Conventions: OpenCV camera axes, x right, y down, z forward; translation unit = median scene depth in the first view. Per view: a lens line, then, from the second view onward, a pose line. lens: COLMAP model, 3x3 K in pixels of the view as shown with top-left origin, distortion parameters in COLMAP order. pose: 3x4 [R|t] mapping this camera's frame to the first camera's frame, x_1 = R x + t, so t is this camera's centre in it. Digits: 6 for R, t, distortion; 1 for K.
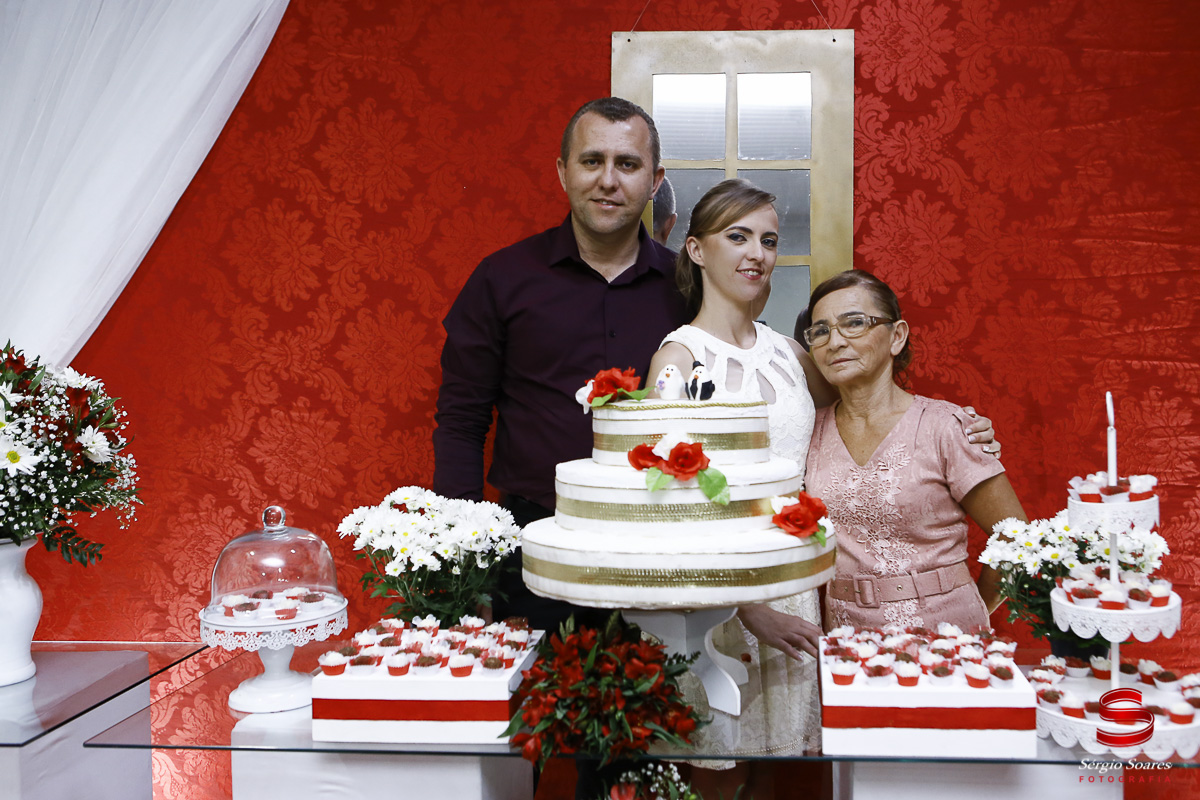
lens RADIAL K [[968.9, 0, 689.7], [0, 968.9, 387.0], [0, 0, 1]] dist [-0.101595, 0.164439]
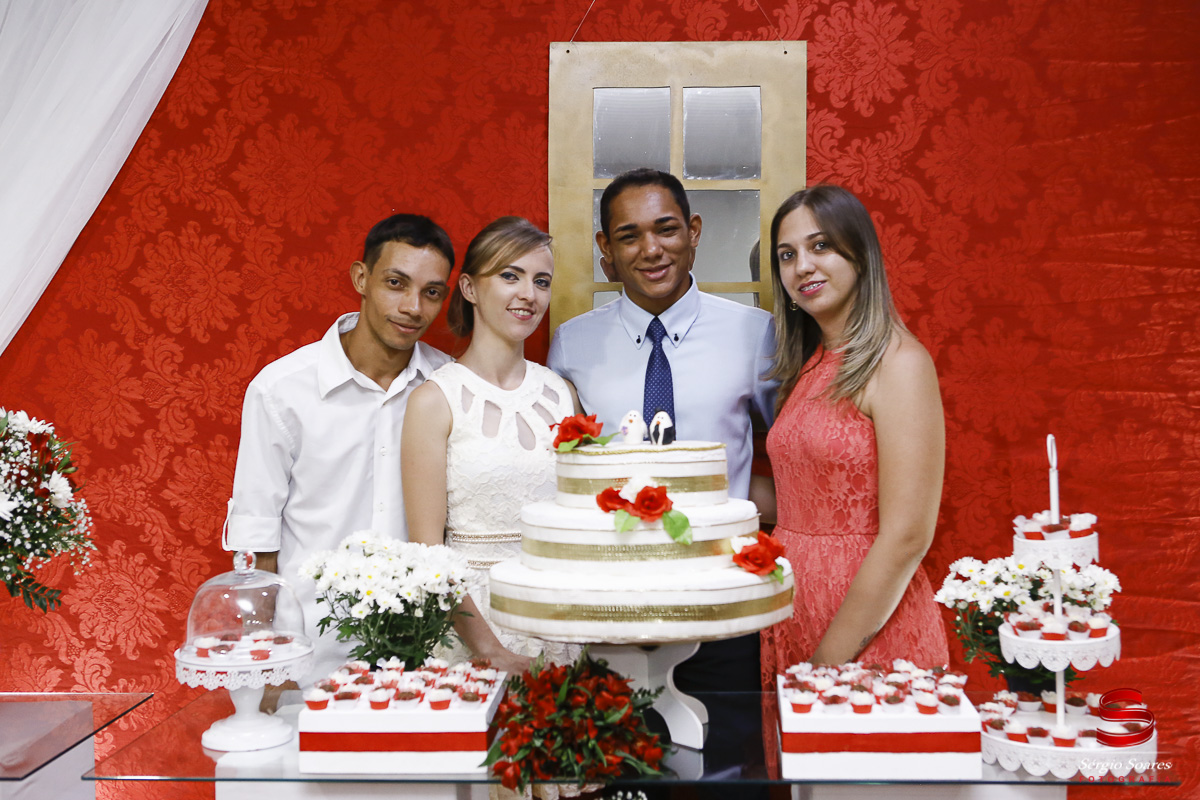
lens RADIAL K [[1213.7, 0, 600.0], [0, 1213.7, 400.0], [0, 0, 1]] dist [-0.069771, 0.114729]
pose [[0.999961, -0.008365, -0.002993, -0.031668], [0.008365, 0.999965, 0.000062, -0.021984], [0.002992, -0.000087, 0.999996, -0.189476]]
